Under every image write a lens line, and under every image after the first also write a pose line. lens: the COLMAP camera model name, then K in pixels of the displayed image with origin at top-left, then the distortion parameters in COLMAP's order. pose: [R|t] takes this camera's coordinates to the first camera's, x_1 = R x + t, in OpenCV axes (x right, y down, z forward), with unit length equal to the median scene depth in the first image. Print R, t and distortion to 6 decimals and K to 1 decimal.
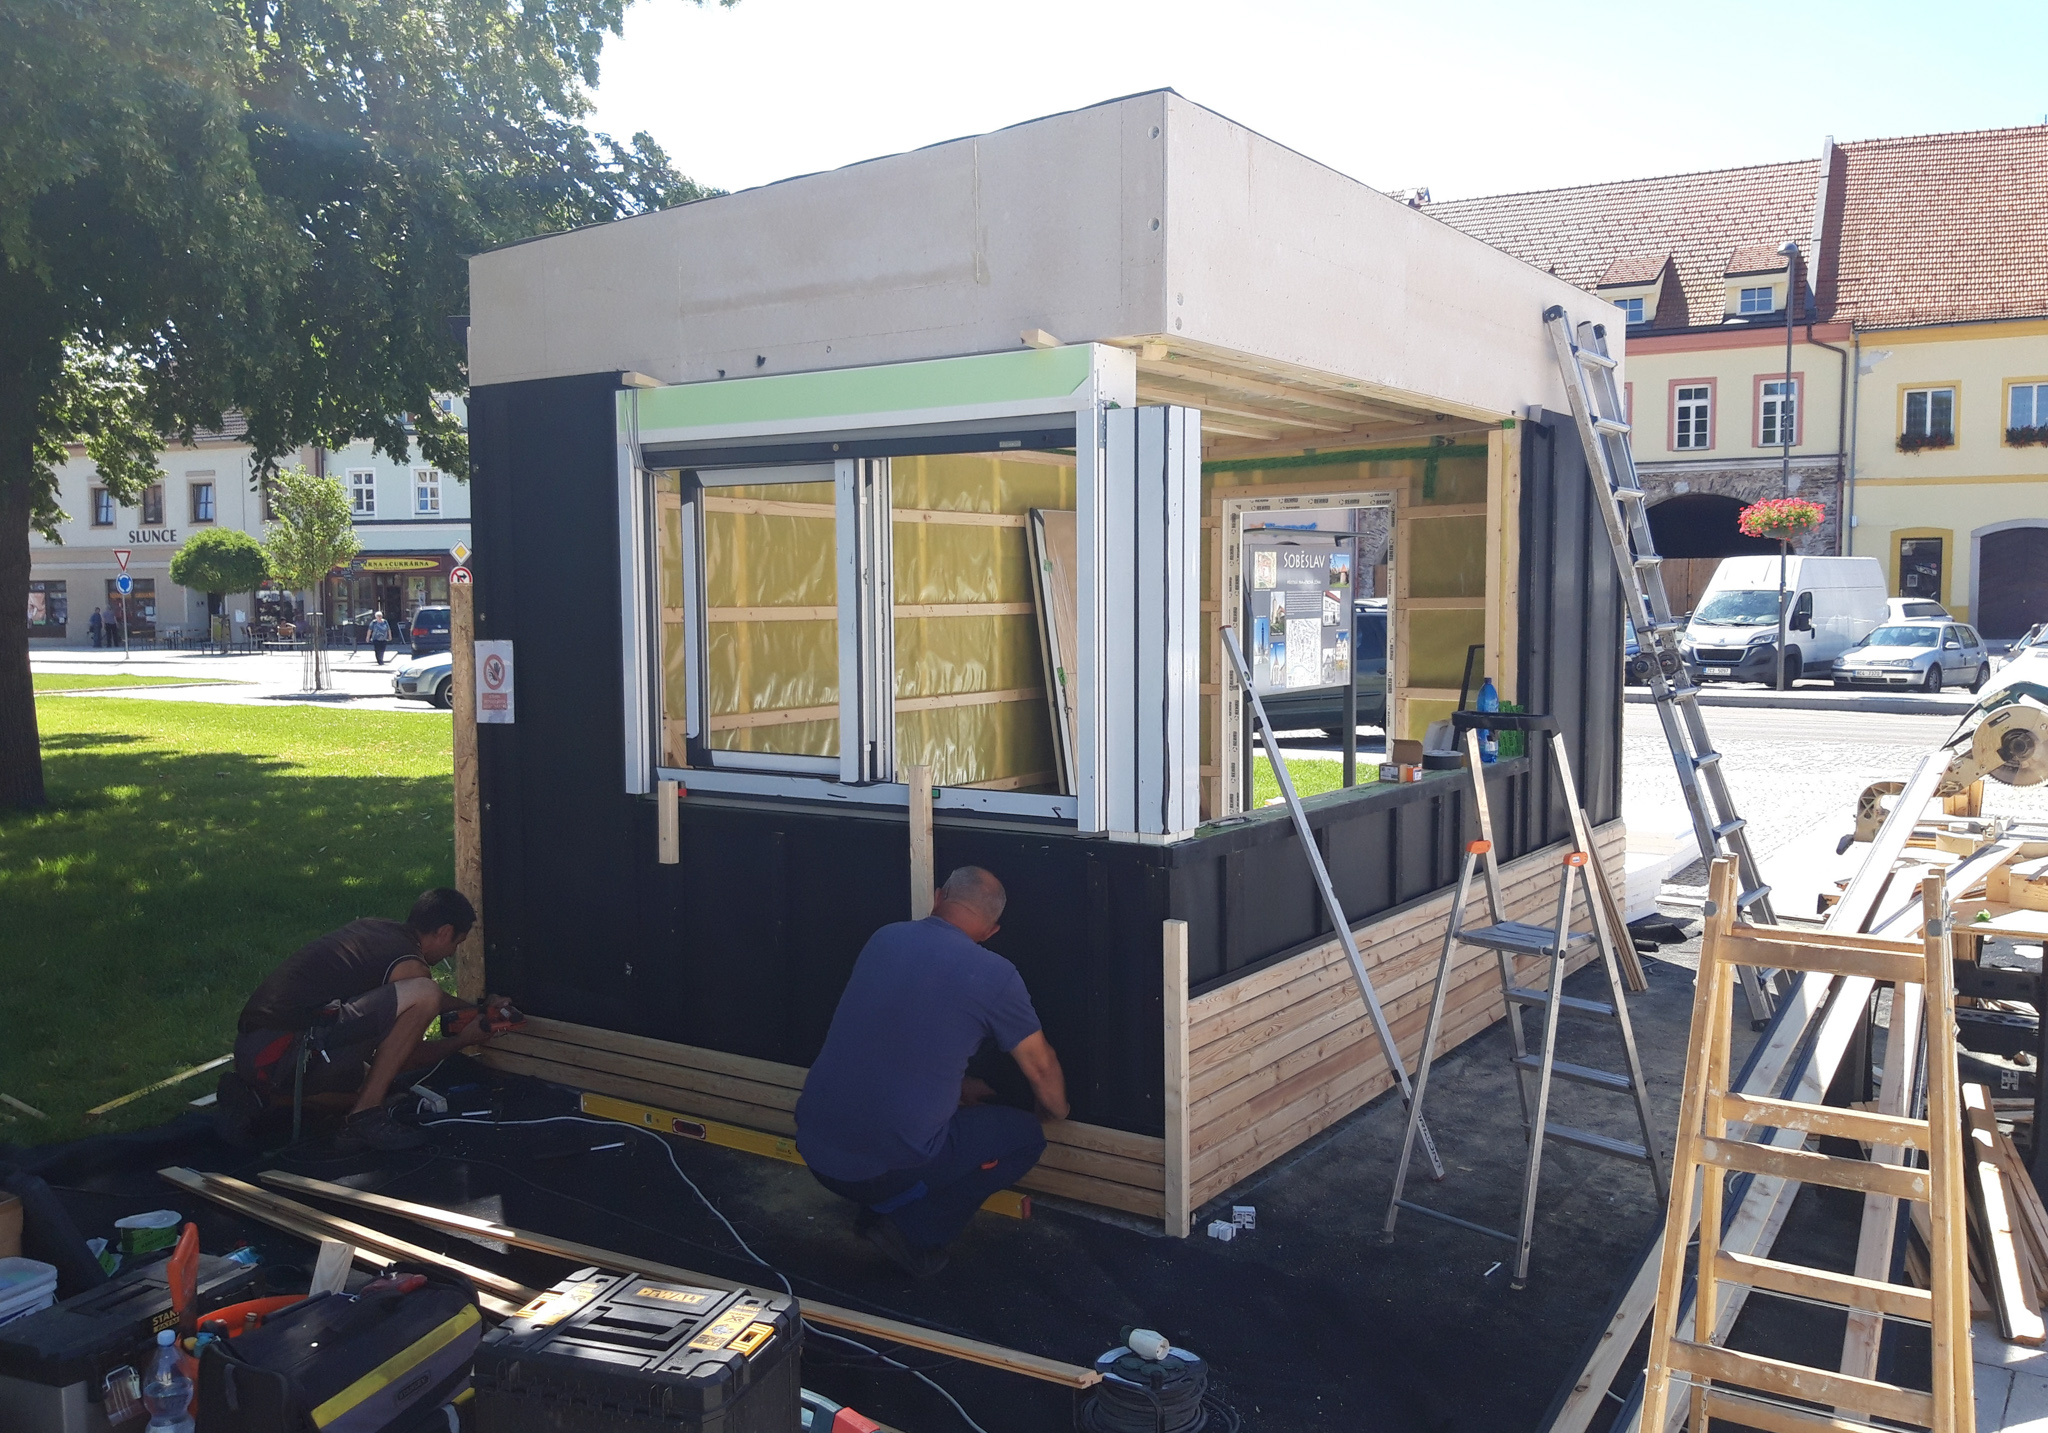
lens RADIAL K [[1725.1, 0, 1032.6], [0, 1725.1, 716.5], [0, 0, 1]] dist [0.014826, -0.037176]
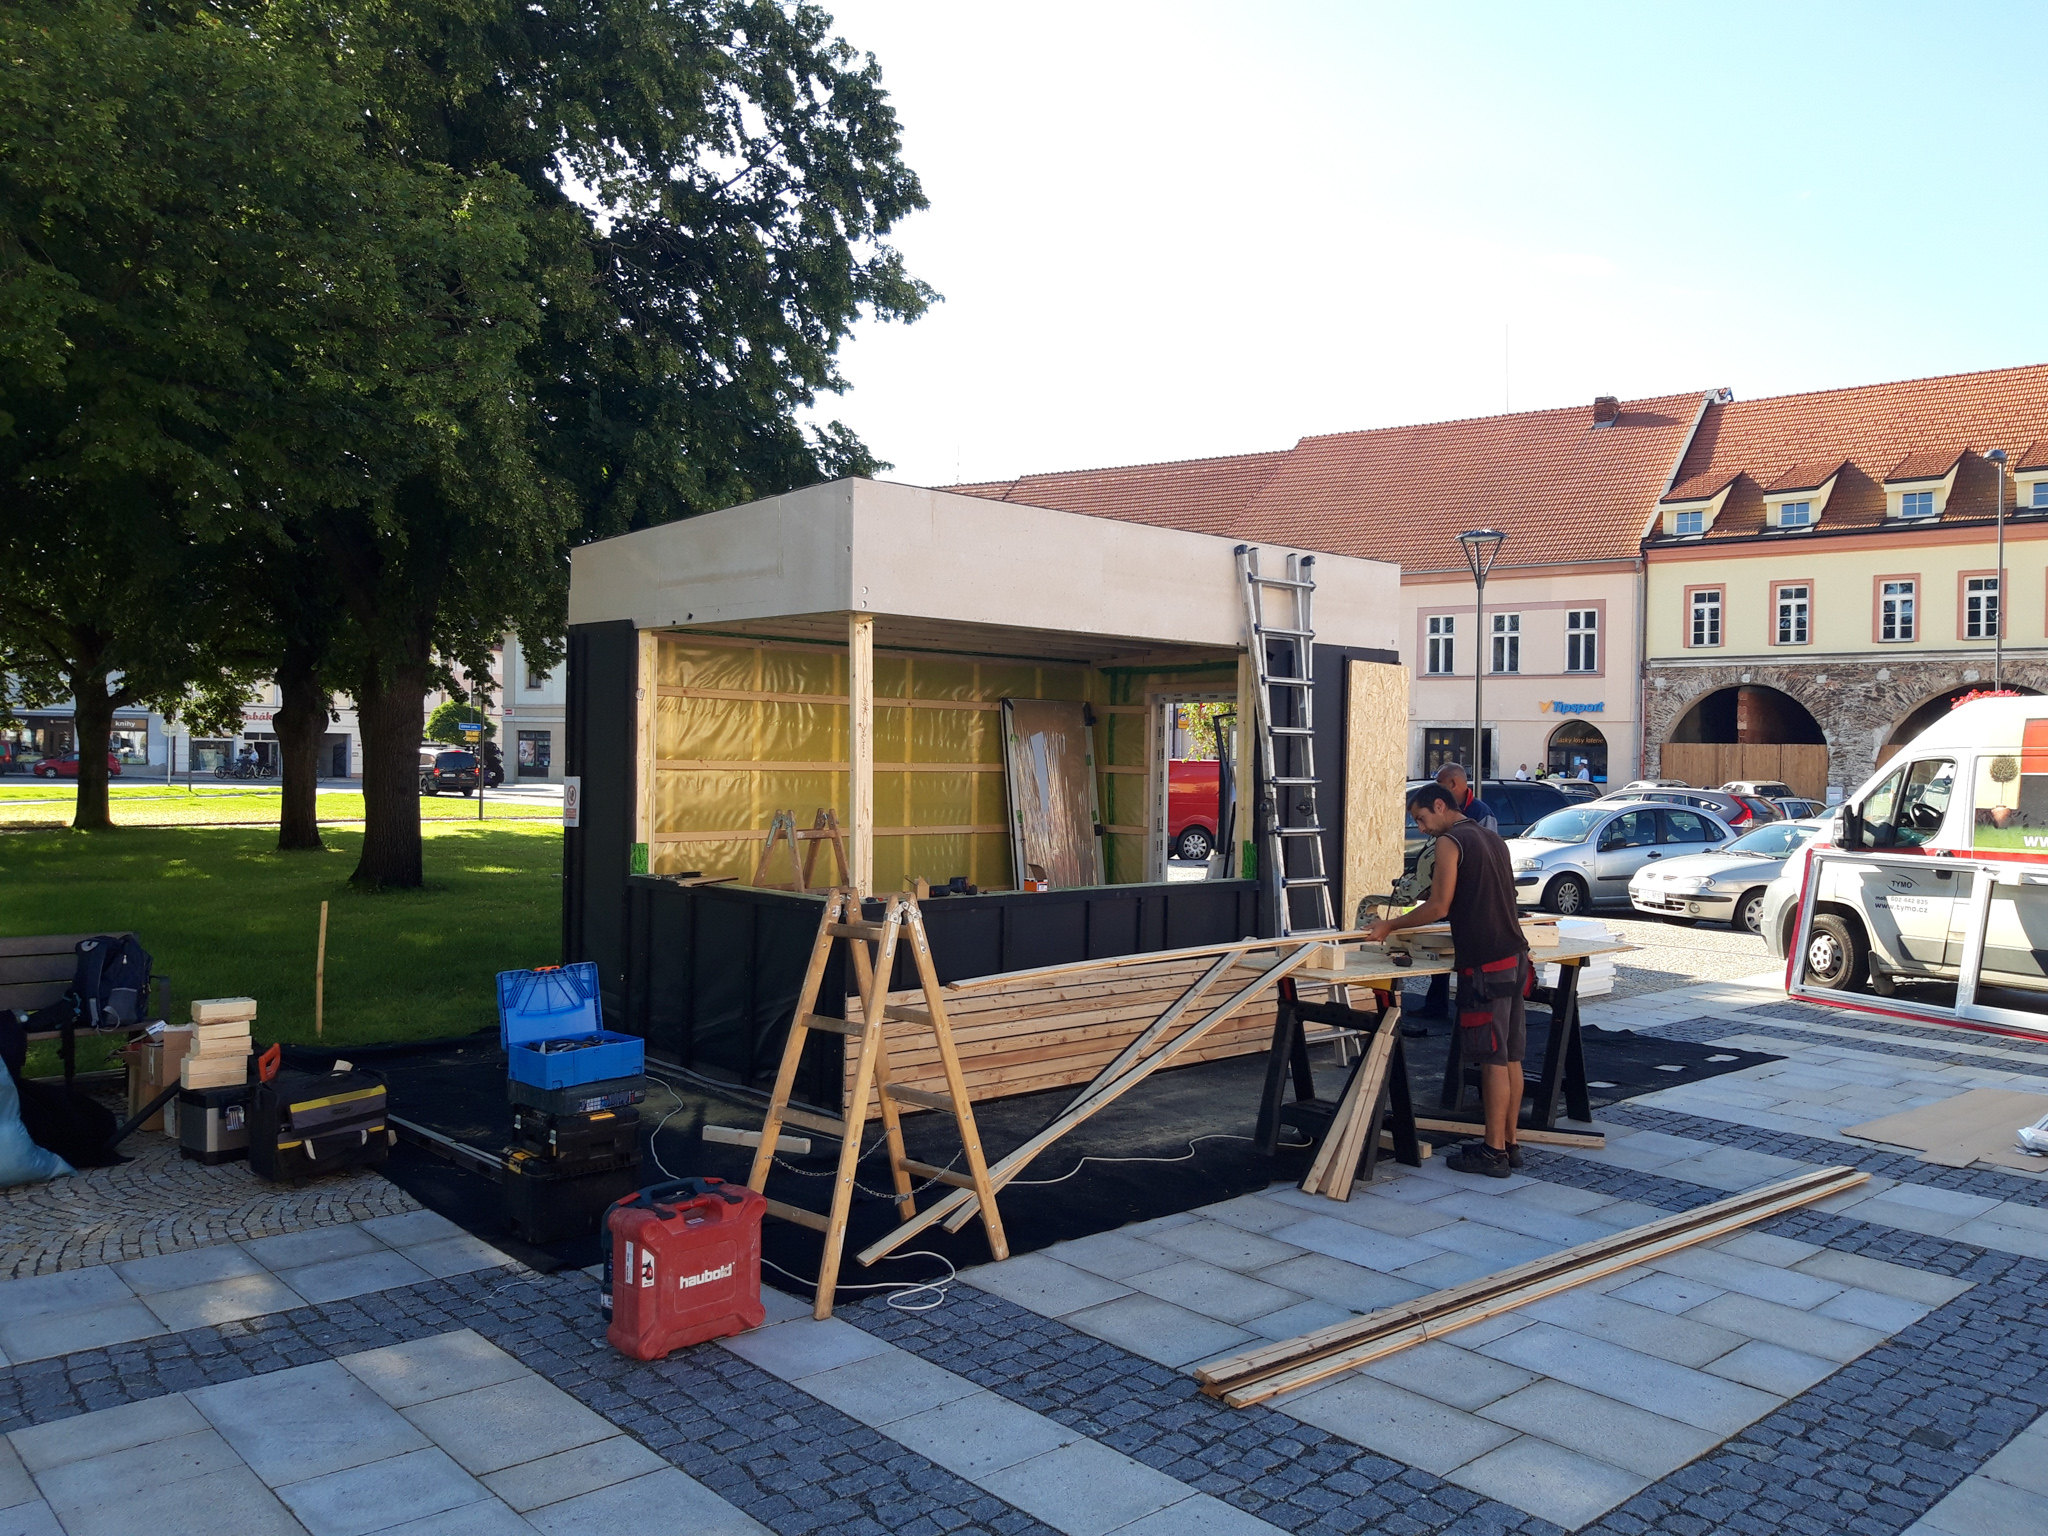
lens RADIAL K [[1593.9, 0, 1033.9], [0, 1593.9, 764.1], [0, 0, 1]] dist [0.047233, -0.055881]
pose [[0.973695, 0.028752, -0.226033, 0.314124], [-0.043682, 0.997161, -0.061329, 0.013045], [0.223628, 0.069589, 0.972187, -0.267882]]
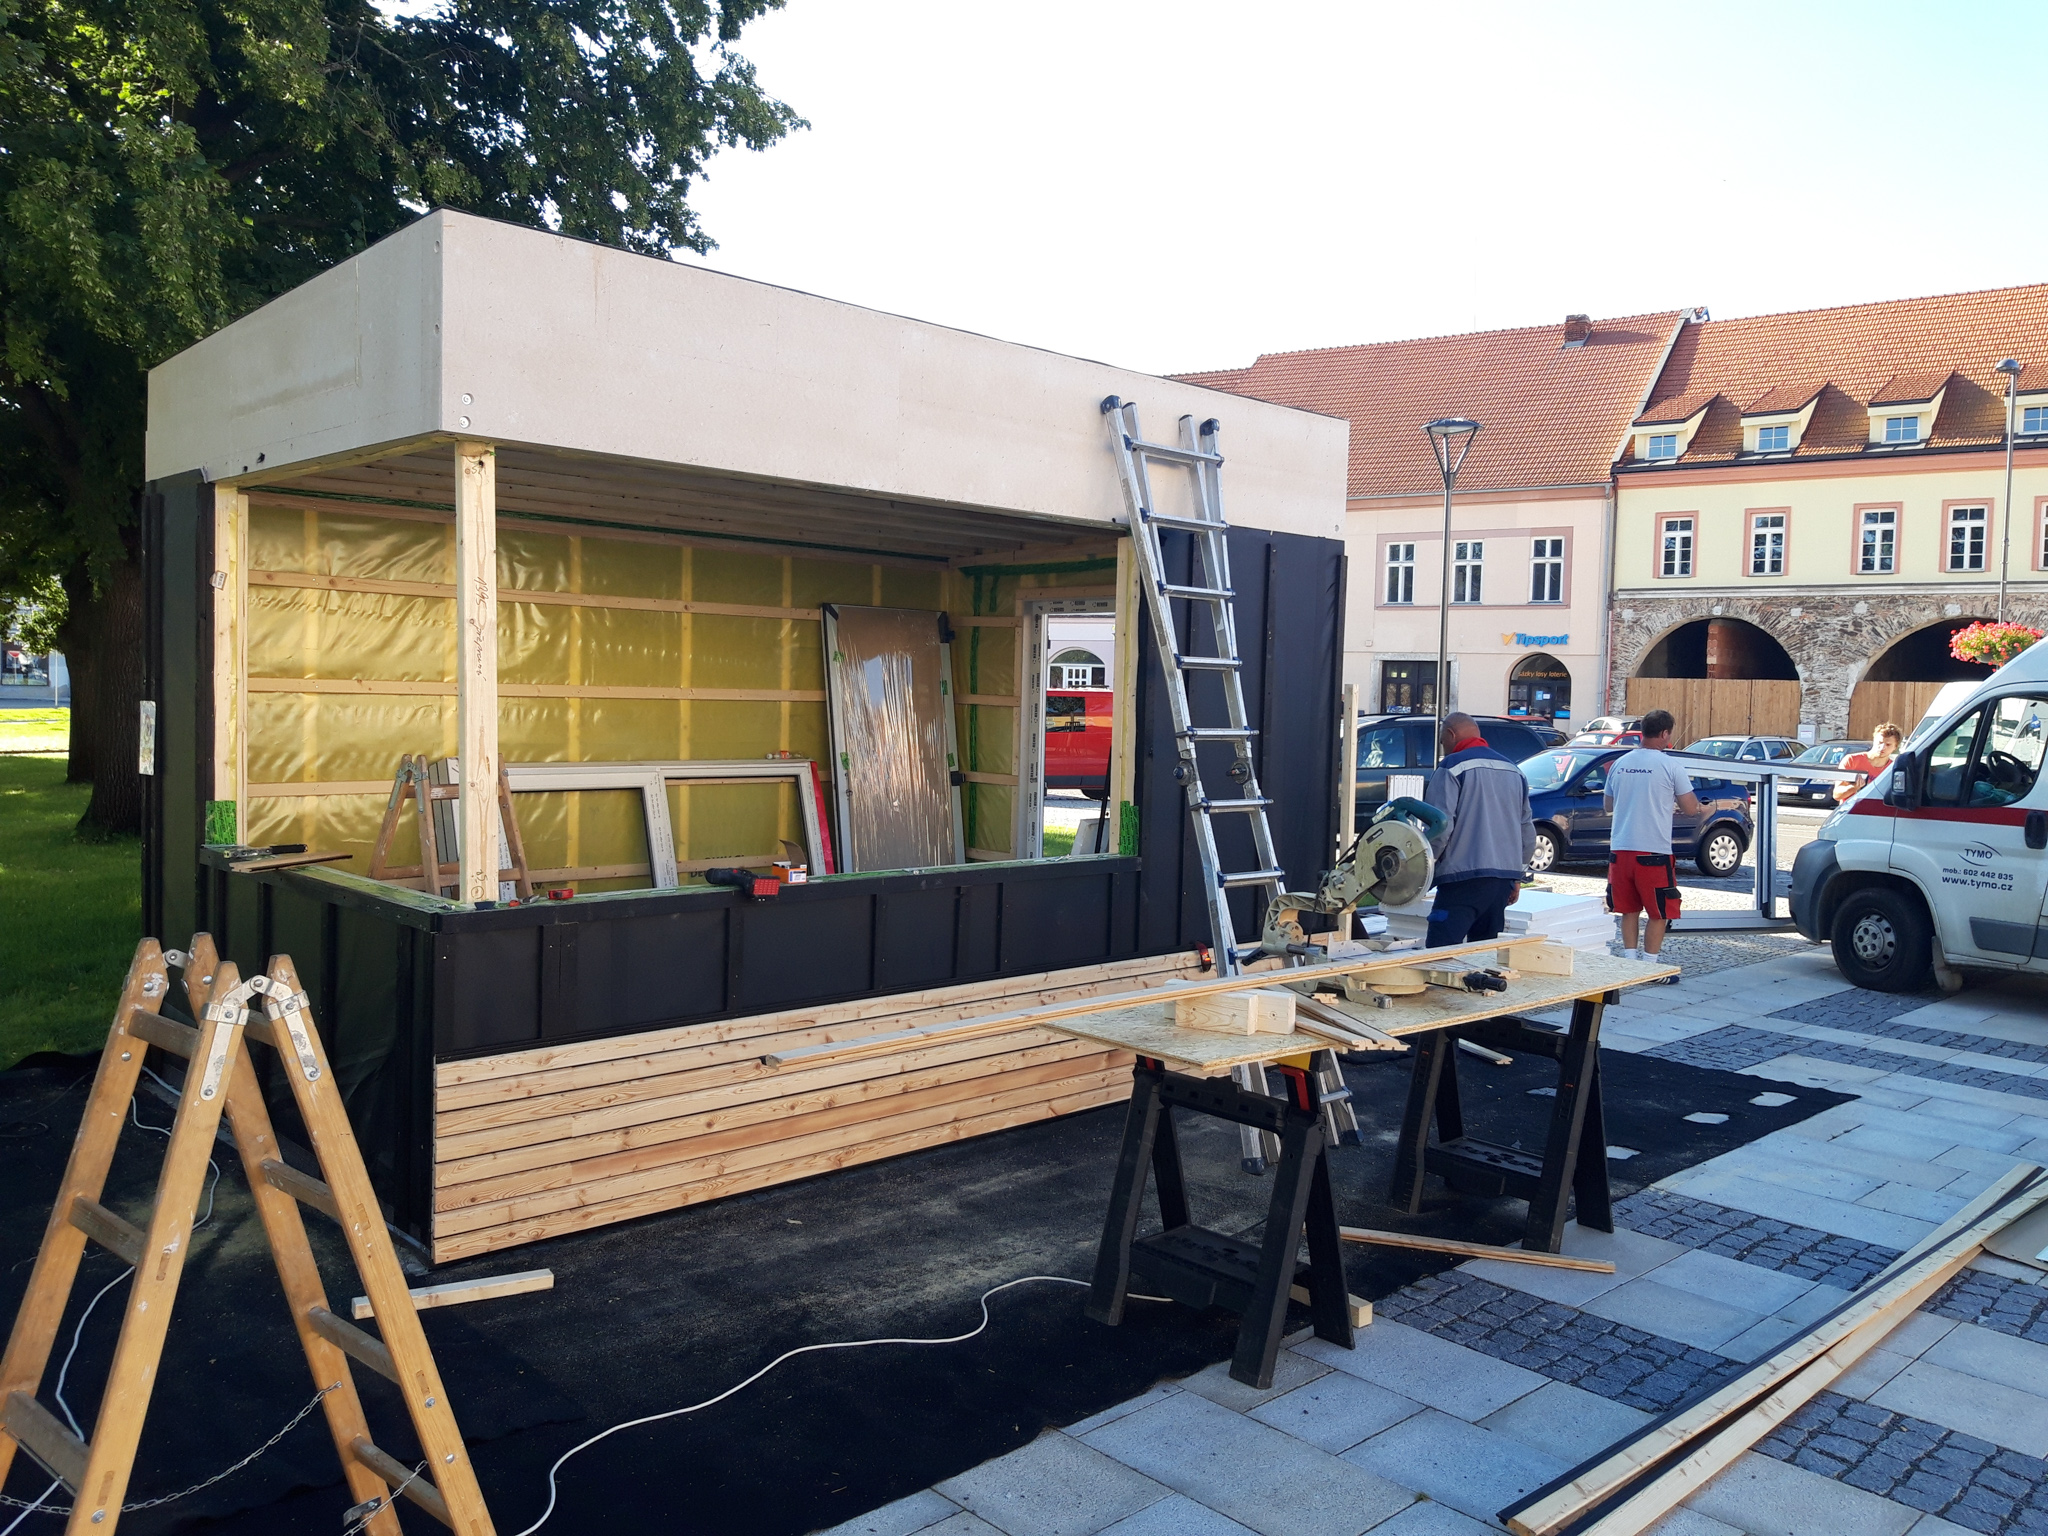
lens RADIAL K [[1593.9, 0, 1027.3], [0, 1593.9, 760.1], [0, 0, 1]] dist [0.047233, -0.055881]
pose [[0.977984, 0.045912, -0.203565, 0.320784], [-0.051383, 0.998444, -0.021669, -0.007973], [0.202253, 0.031651, 0.978822, 0.051304]]
